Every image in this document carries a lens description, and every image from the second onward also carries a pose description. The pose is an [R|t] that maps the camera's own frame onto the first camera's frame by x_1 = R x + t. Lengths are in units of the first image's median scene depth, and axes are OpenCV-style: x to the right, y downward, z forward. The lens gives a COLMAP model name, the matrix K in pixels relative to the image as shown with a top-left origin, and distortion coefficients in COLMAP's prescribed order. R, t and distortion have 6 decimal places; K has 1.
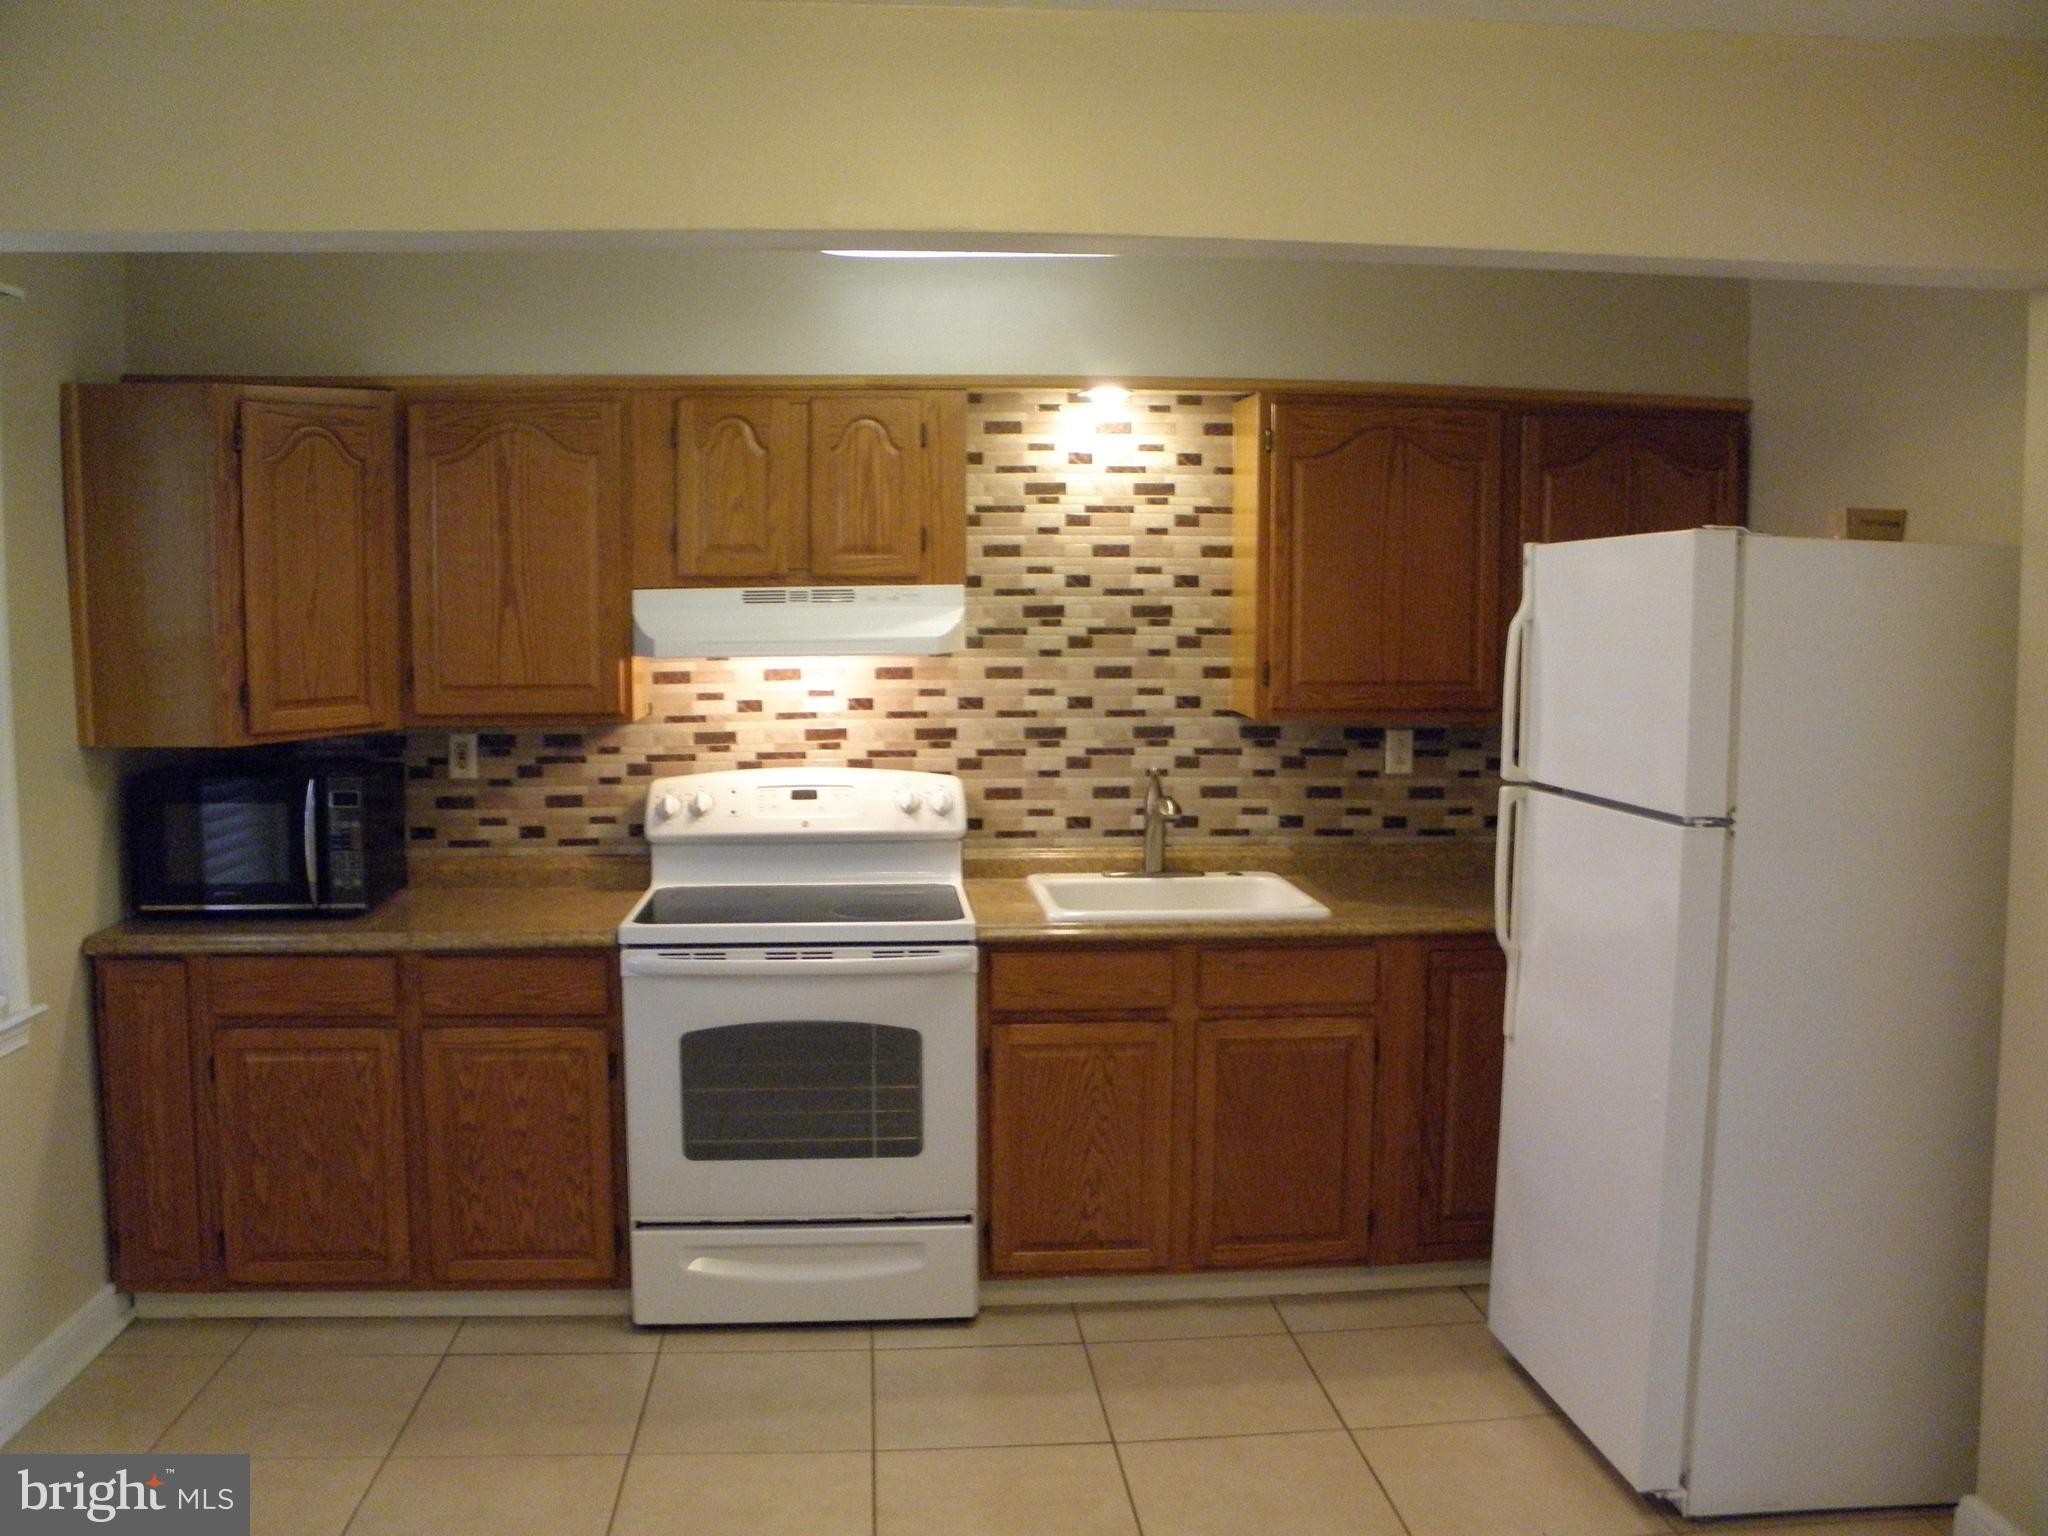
lens RADIAL K [[1724.4, 0, 1018.4], [0, 1724.4, 754.1], [0, 0, 1]] dist [-0.180106, 0.153221]
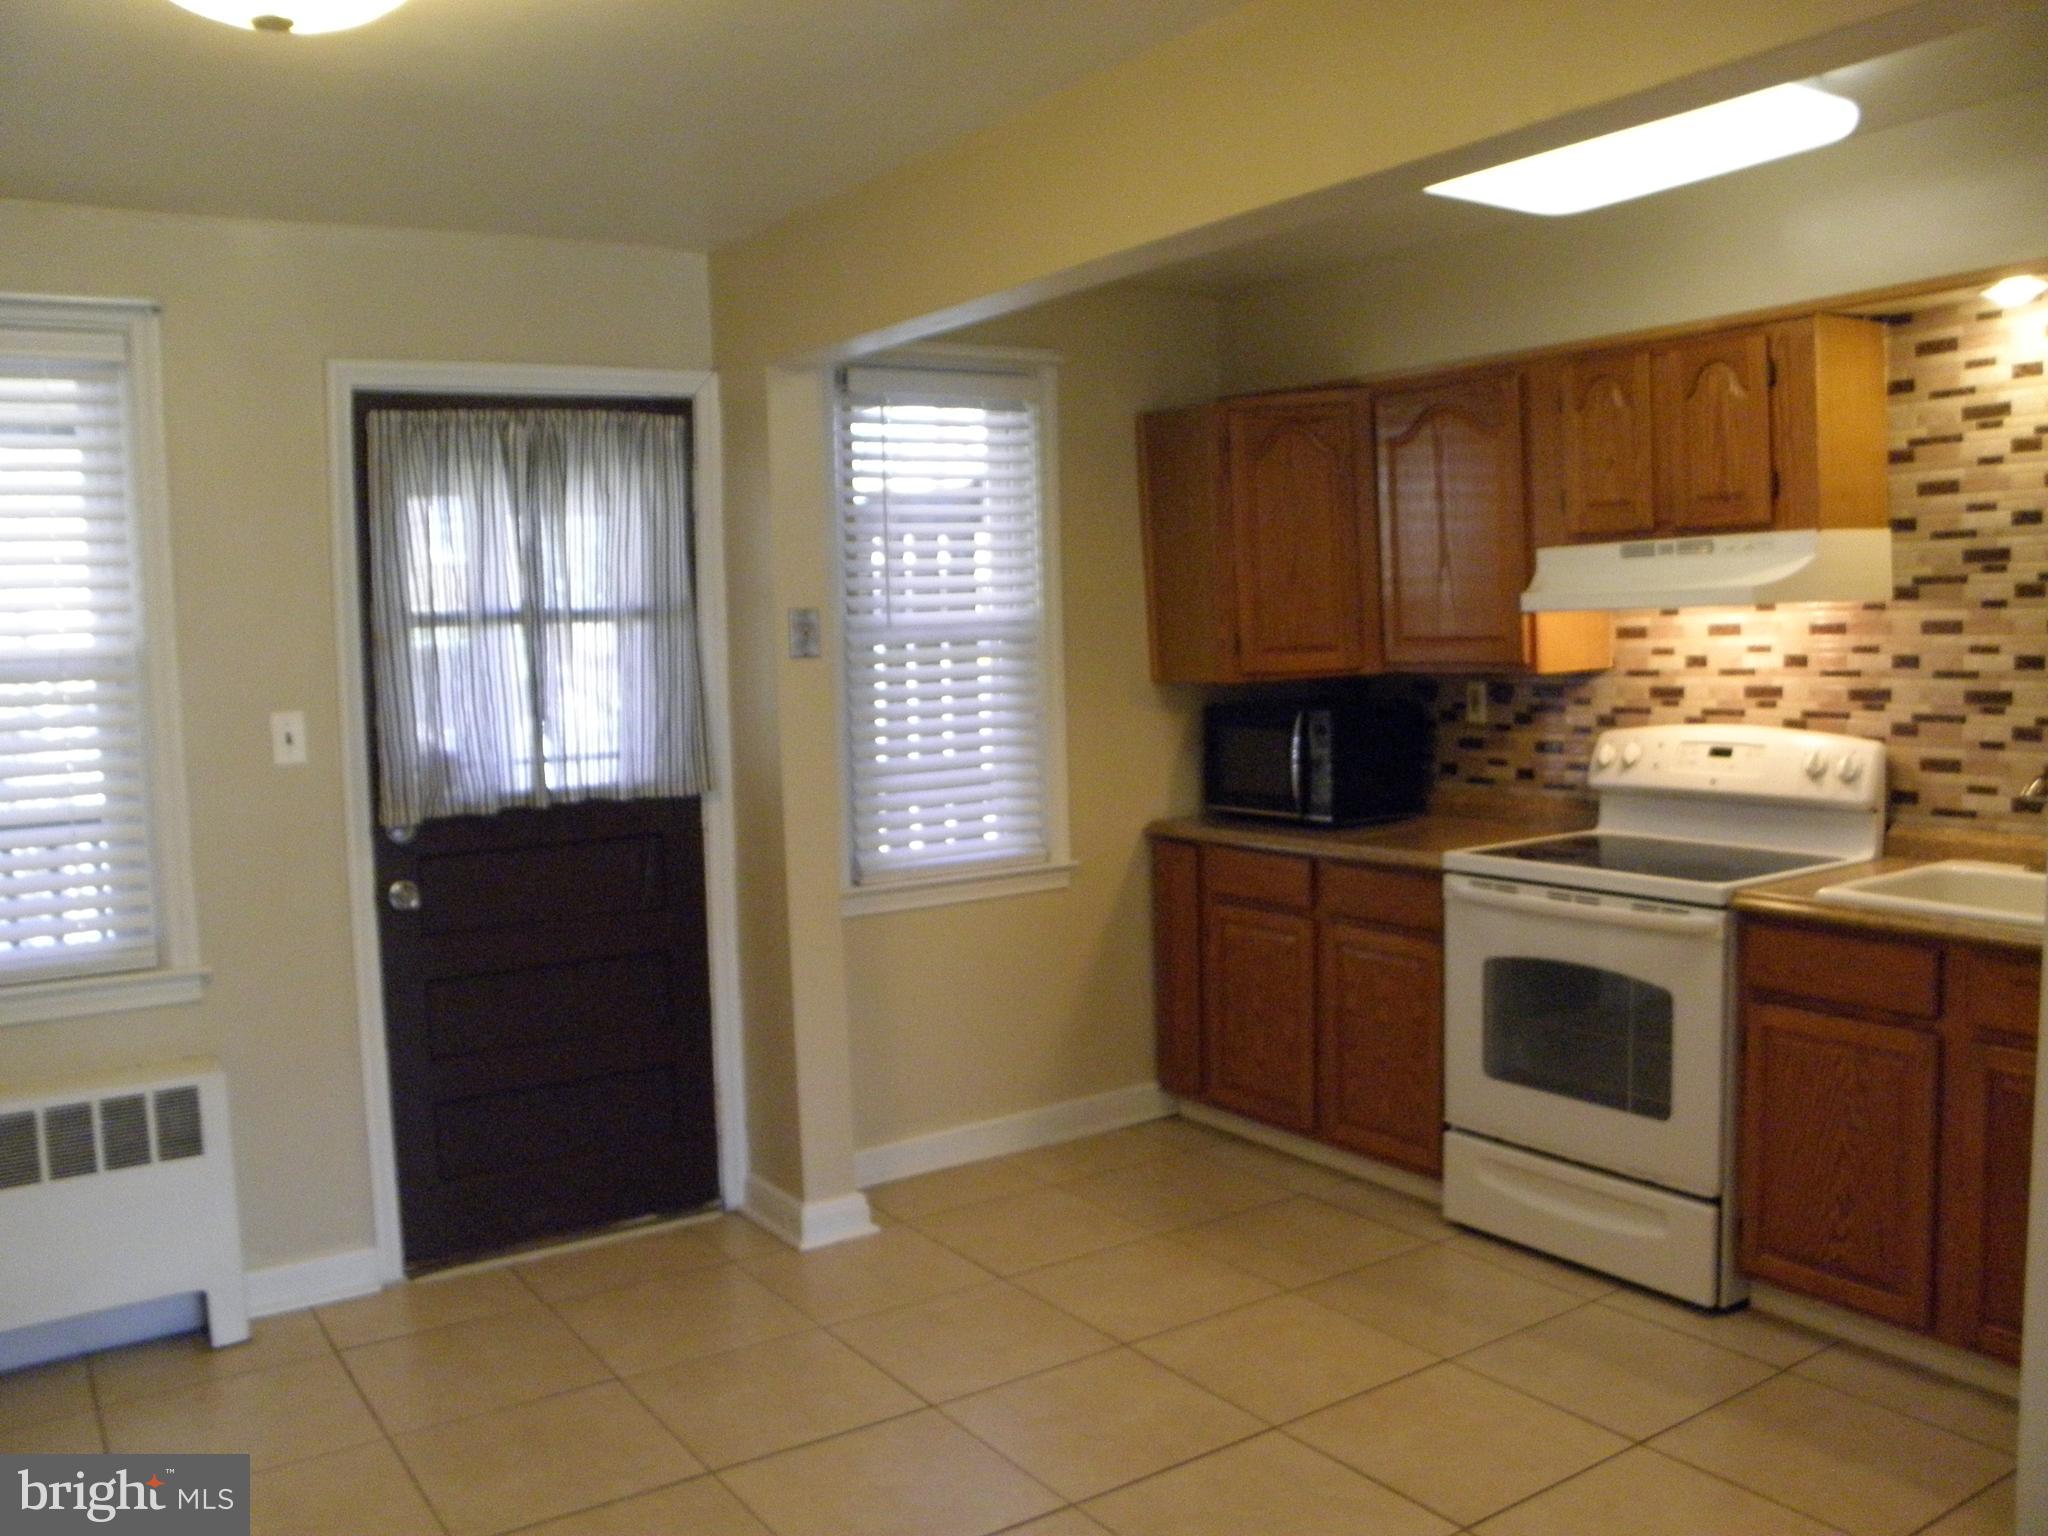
lens RADIAL K [[1724.4, 0, 1017.8], [0, 1724.4, 754.1], [0, 0, 1]] dist [-0.180106, 0.153221]
pose [[0.481730, 0.054173, -0.874644, 0.516955], [-0.045665, 0.998283, 0.036680, 0.007929], [0.875129, 0.022270, 0.483376, 0.188689]]
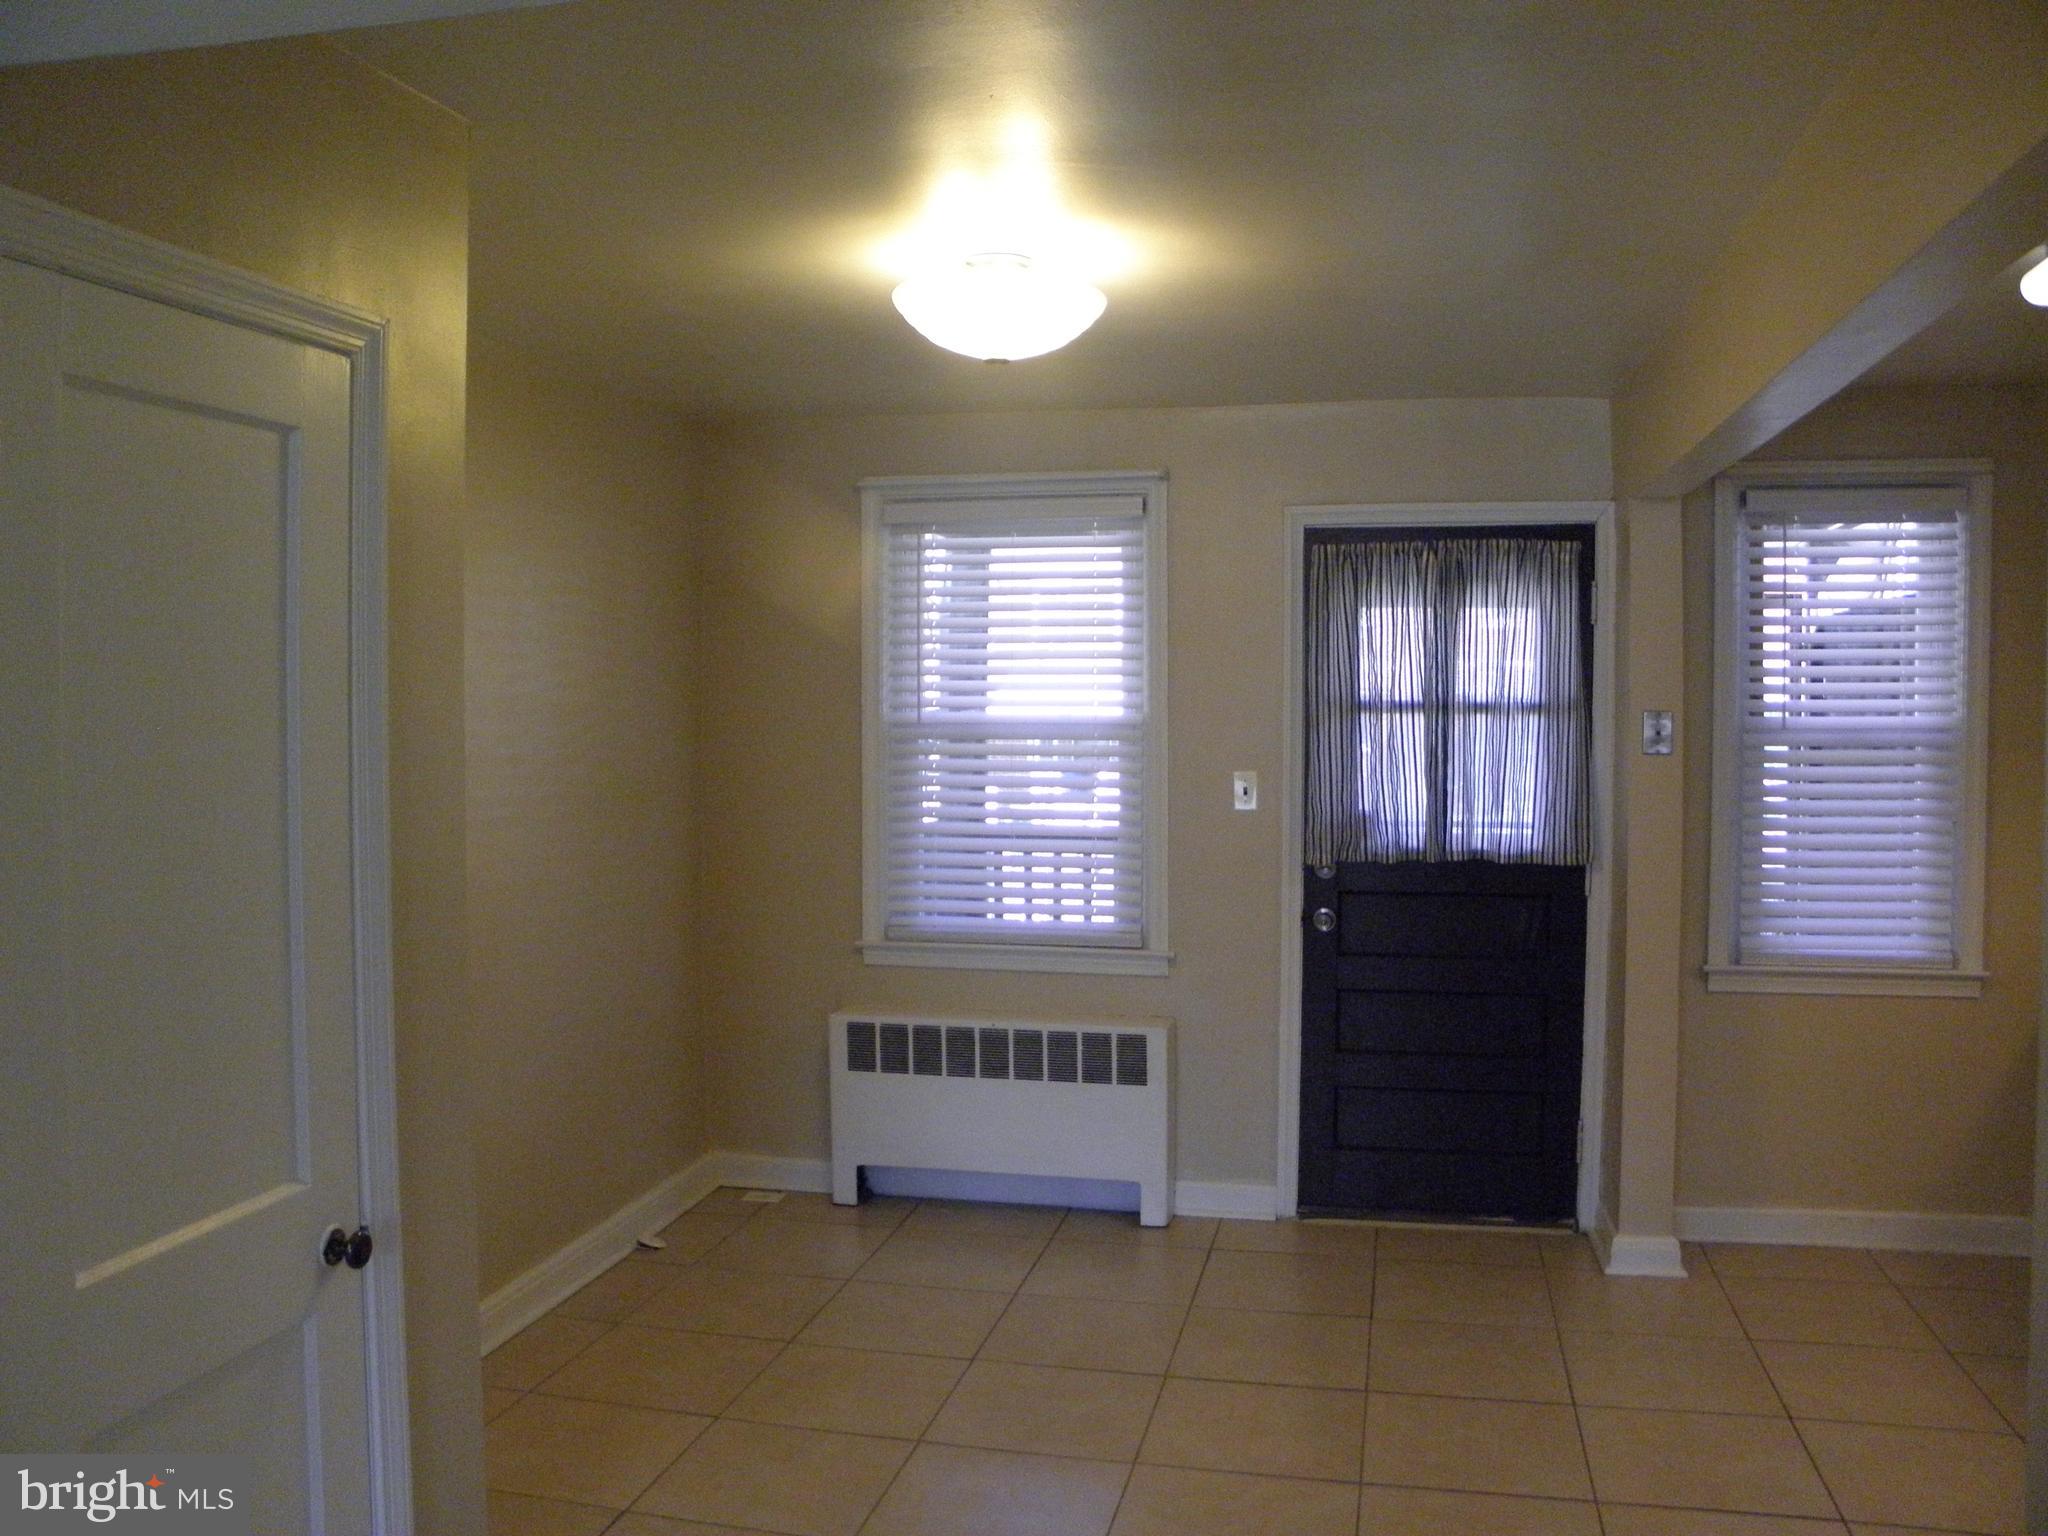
lens RADIAL K [[1724.4, 0, 1024.8], [0, 1724.4, 757.0], [0, 0, 1]] dist [-0.180106, 0.153221]
pose [[-0.288667, 0.040912, -0.956555, 0.787017], [-0.083764, 0.994176, 0.067800, -0.049246], [0.953758, 0.099696, -0.283559, 0.505825]]
